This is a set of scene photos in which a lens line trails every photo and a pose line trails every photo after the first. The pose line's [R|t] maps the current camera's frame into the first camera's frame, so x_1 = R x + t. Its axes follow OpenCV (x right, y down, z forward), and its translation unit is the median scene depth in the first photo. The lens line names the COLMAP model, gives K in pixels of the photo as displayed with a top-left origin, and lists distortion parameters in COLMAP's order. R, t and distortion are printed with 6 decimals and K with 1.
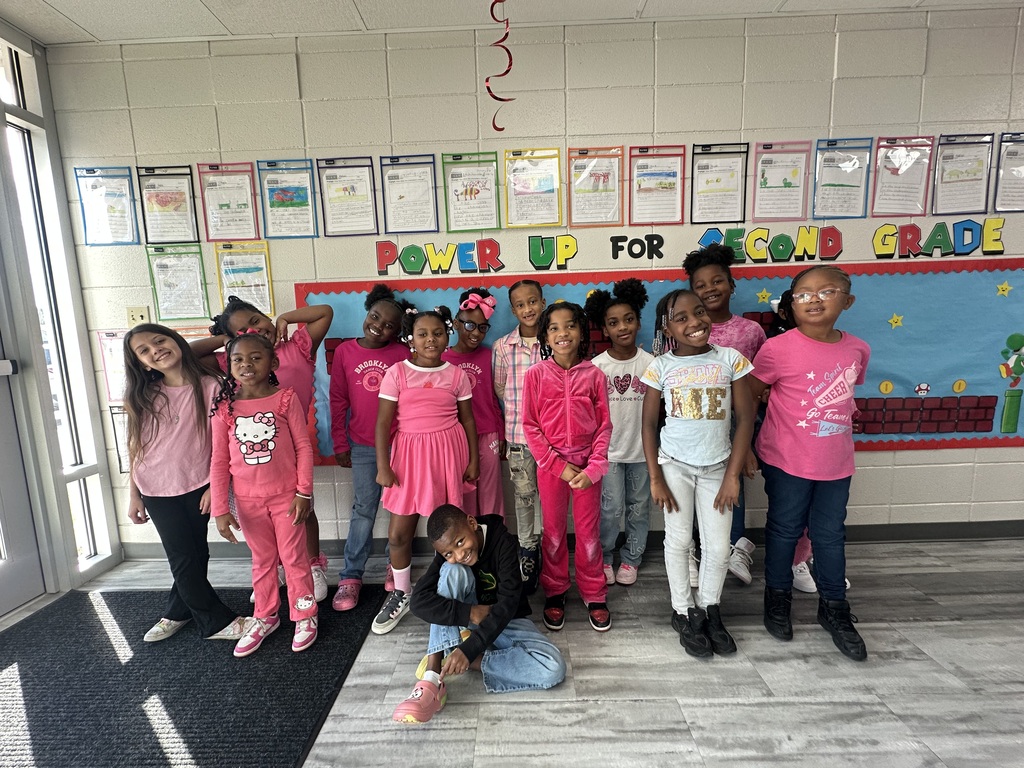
lens RADIAL K [[412.1, 0, 512.0], [0, 412.1, 384.0], [0, 0, 1]] dist [-0.000160, 0.000315]
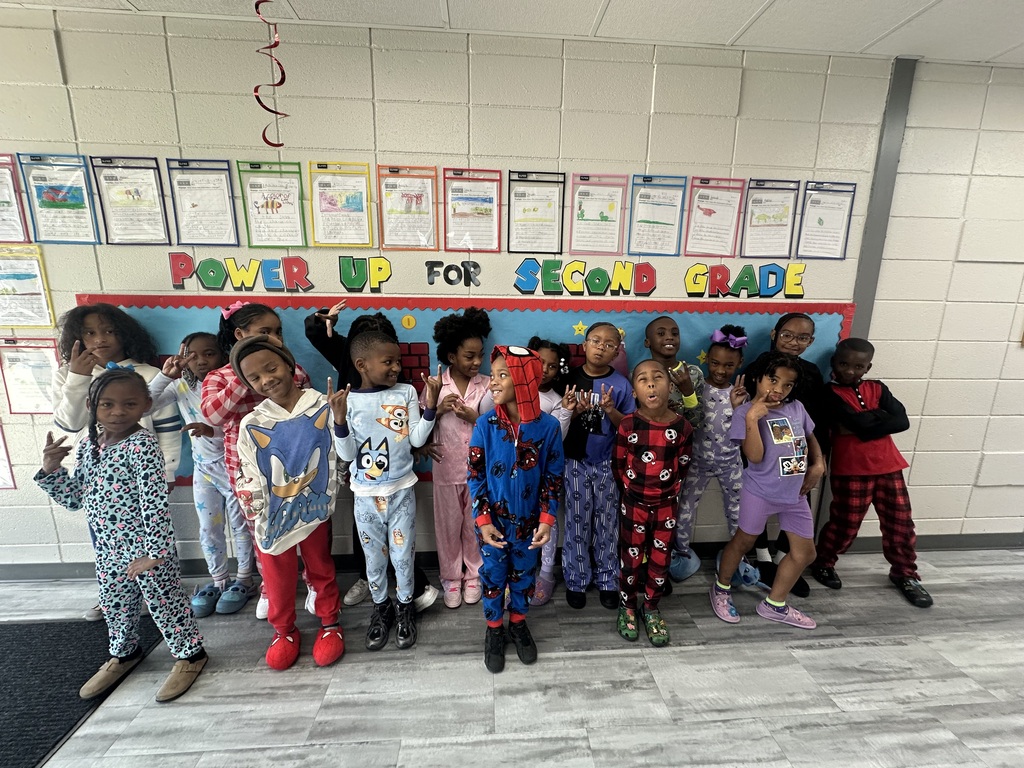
lens RADIAL K [[412.1, 0, 512.0], [0, 412.1, 384.0], [0, 0, 1]] dist [-0.000160, 0.000315]
pose [[0.995995, 0.027537, 0.085057, 0.371700], [-0.033763, 0.996786, 0.072645, -0.149221], [-0.082784, -0.075226, 0.993724, -0.000285]]
